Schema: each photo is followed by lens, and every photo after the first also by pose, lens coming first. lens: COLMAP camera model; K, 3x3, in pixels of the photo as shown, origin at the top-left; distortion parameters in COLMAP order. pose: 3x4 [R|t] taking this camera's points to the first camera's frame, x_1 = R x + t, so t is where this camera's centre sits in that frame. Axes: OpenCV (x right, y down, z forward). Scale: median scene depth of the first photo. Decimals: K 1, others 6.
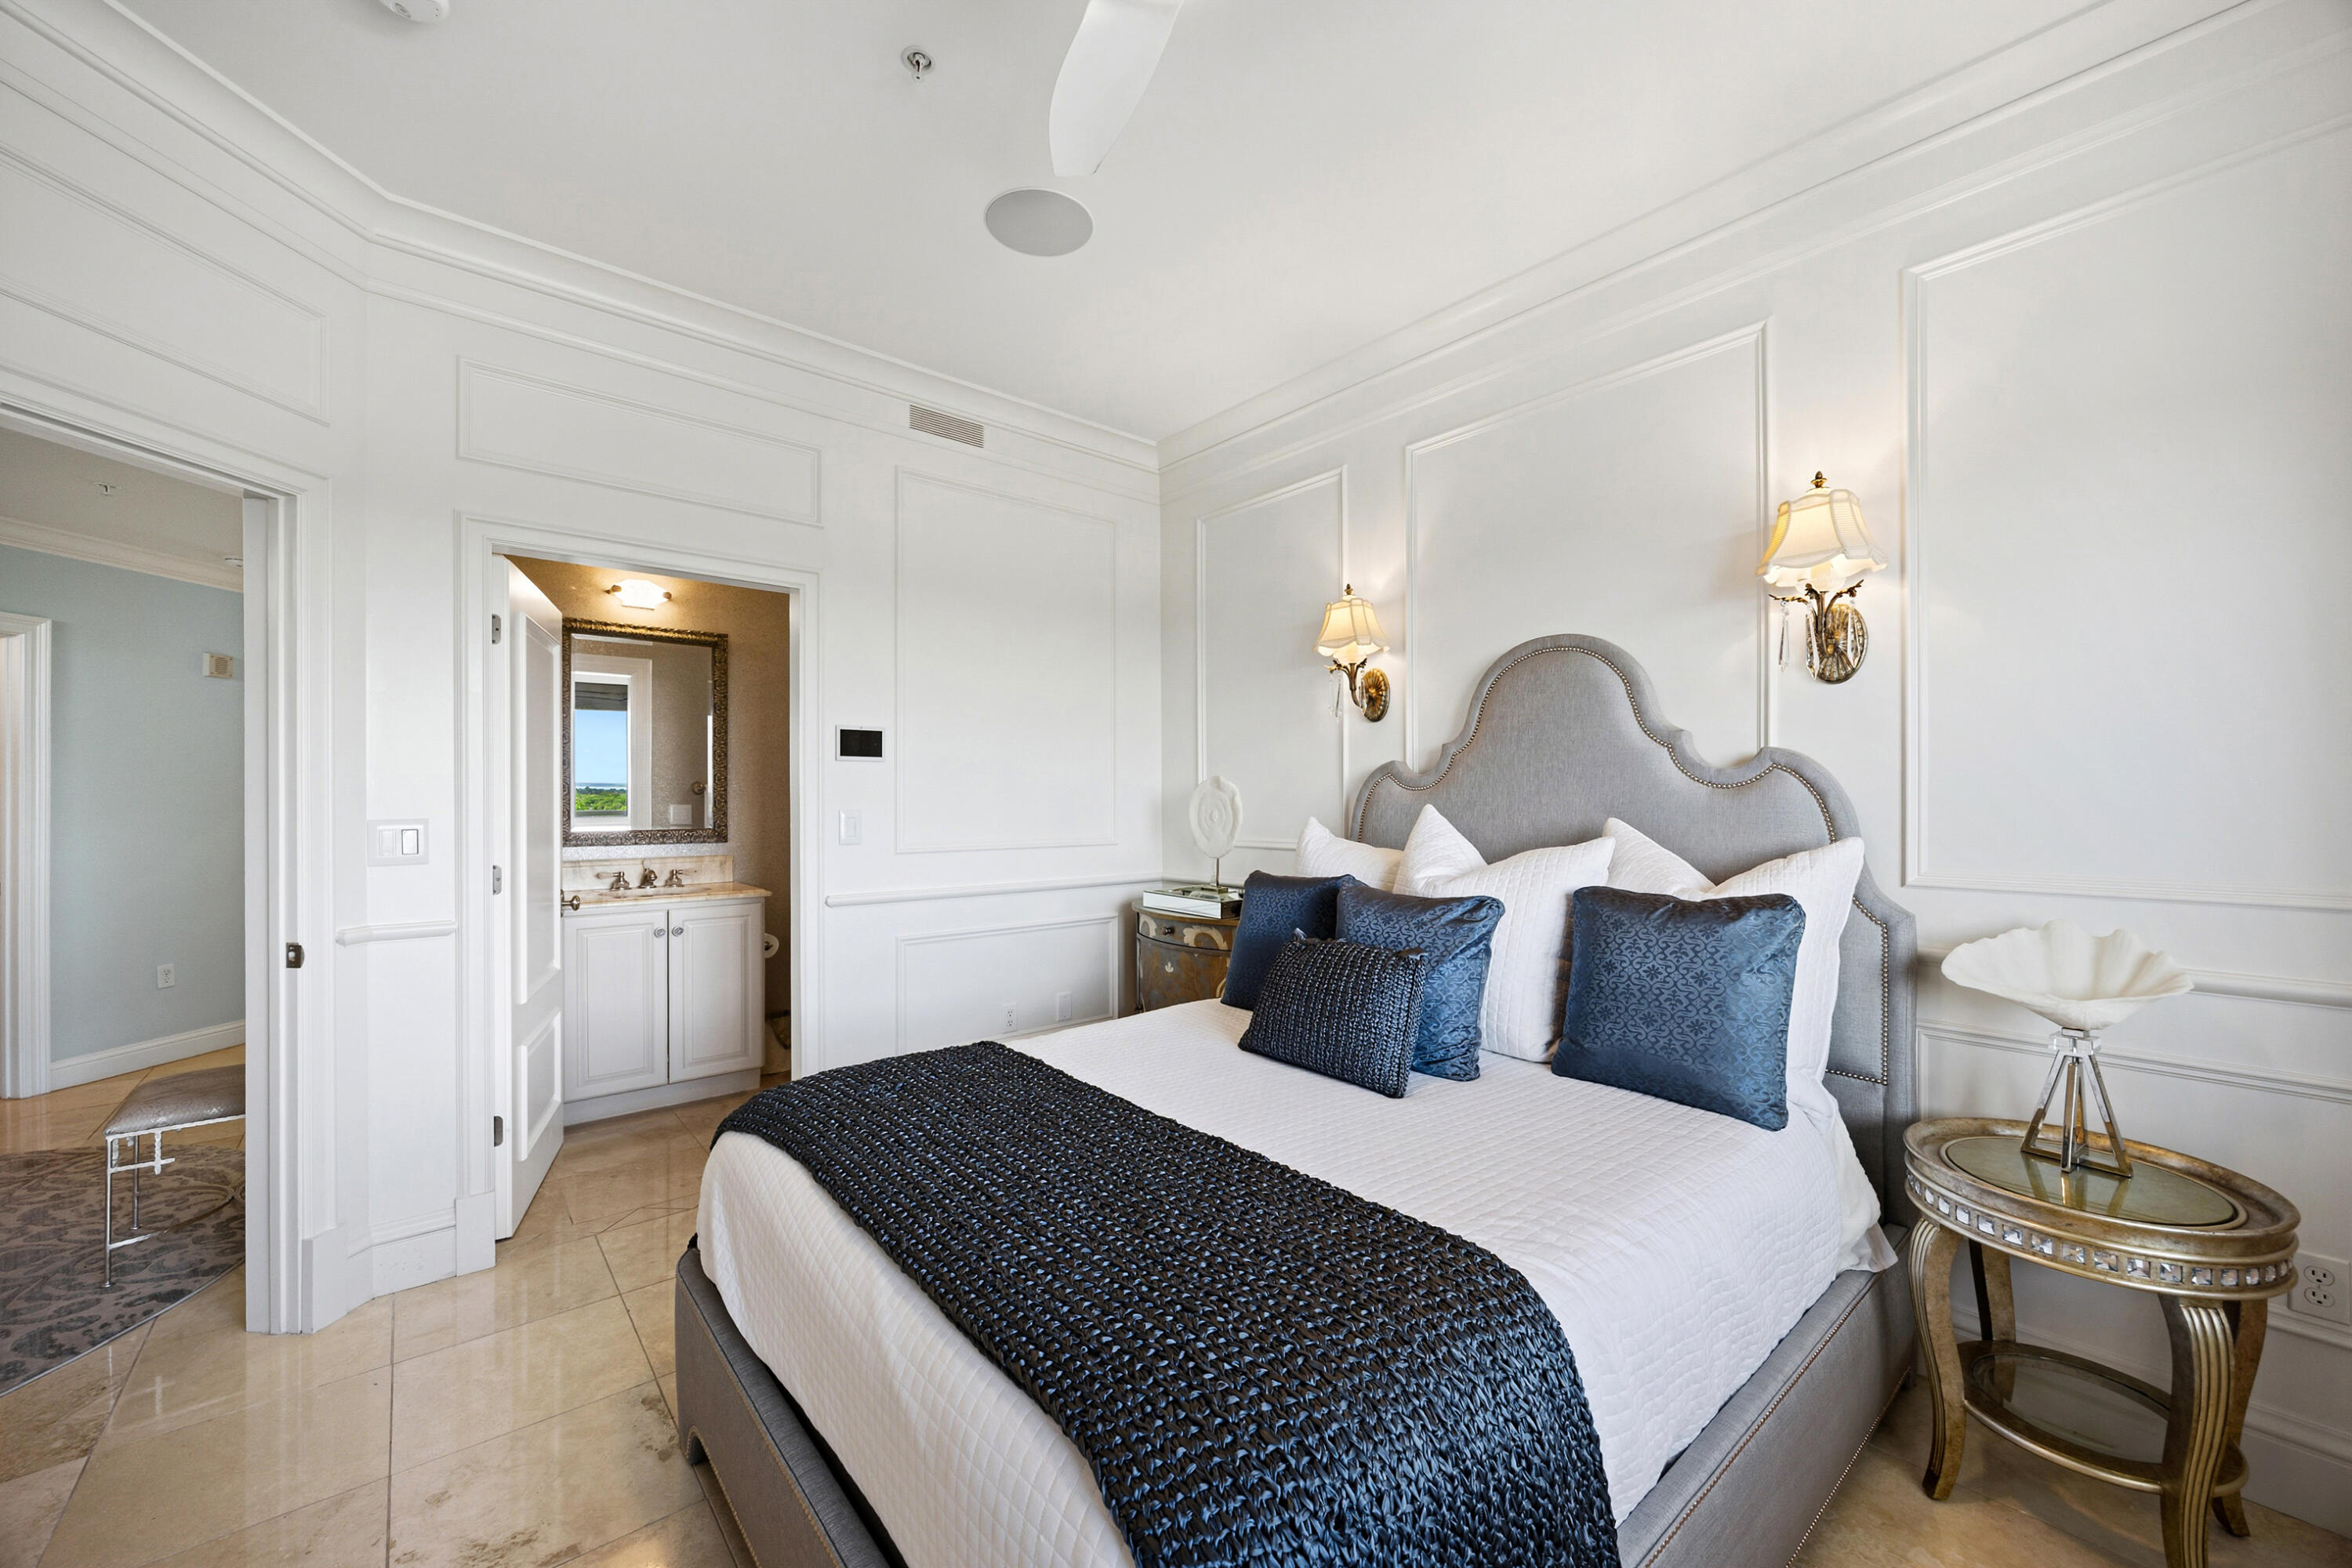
lens RADIAL K [[905.0, 0, 1164.4], [0, 905.0, 787.5], [0, 0, 1]] dist [-0.000862, -0.000045]
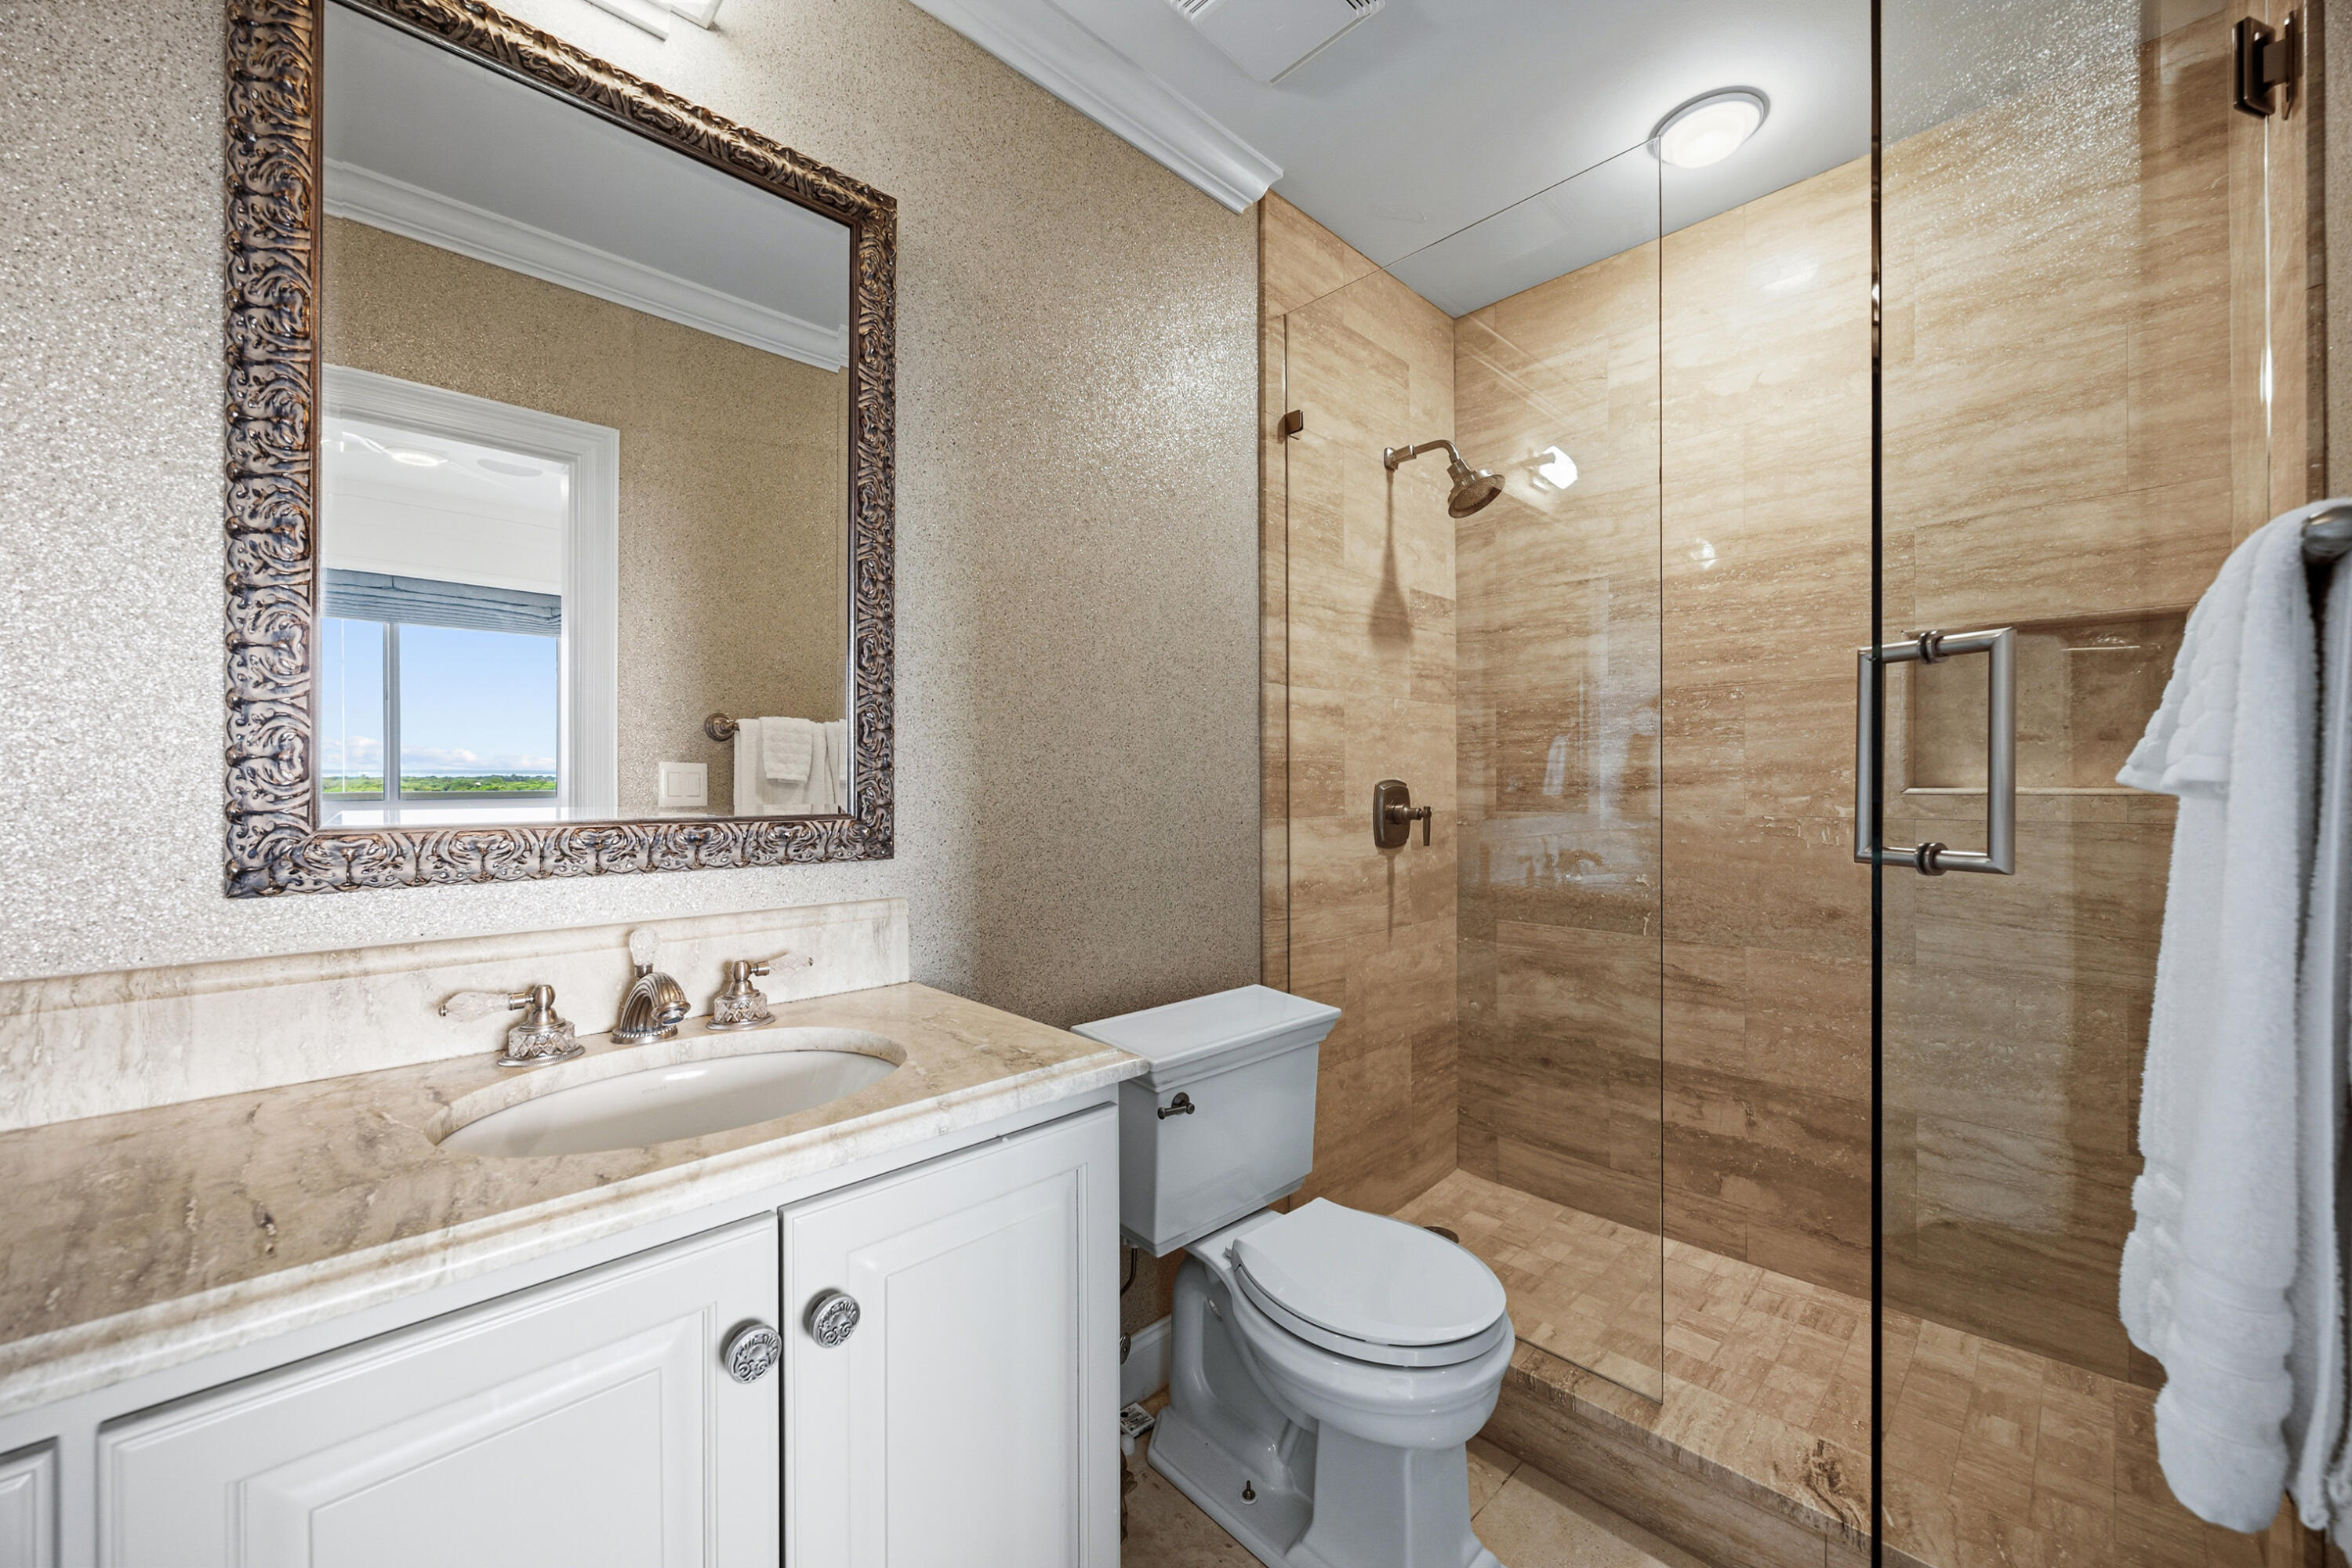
lens RADIAL K [[905.0, 0, 1172.6], [0, 905.0, 782.3], [0, 0, 1]] dist [-0.000862, -0.000045]
pose [[0.998206, 0.000912, 0.059859, -0.304991], [-0.001110, 0.999994, 0.003264, 0.024983], [-0.059856, -0.003325, 0.998202, 0.511912]]
